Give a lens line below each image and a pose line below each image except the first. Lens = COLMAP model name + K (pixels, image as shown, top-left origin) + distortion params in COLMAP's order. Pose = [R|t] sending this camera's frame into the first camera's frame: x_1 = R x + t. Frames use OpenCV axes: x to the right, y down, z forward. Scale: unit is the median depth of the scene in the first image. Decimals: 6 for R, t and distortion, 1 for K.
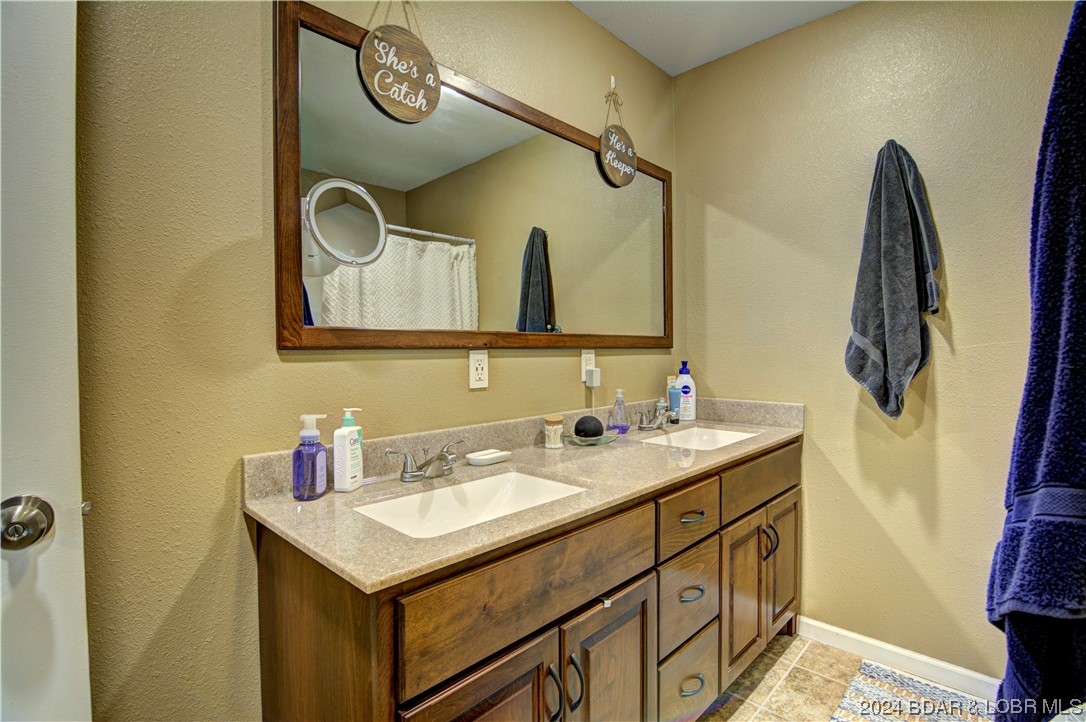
lens RADIAL K [[520.9, 0, 540.6], [0, 520.9, 358.5], [0, 0, 1]] dist [-0.013230, -0.007681]
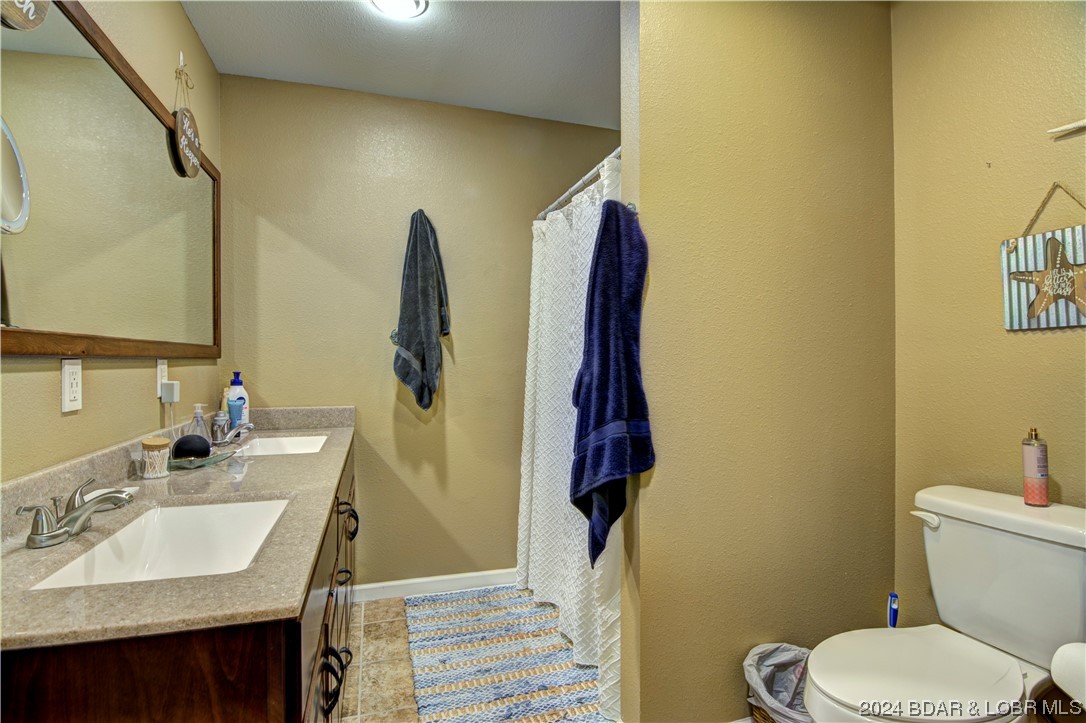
lens RADIAL K [[520.9, 0, 539.6], [0, 520.9, 356.6], [0, 0, 1]] dist [-0.013230, -0.007681]
pose [[0.475344, 0.010327, 0.879739, -0.391638], [0.011407, 0.999775, -0.017899, 0.000465], [-0.879726, 0.018543, 0.475119, 0.060744]]
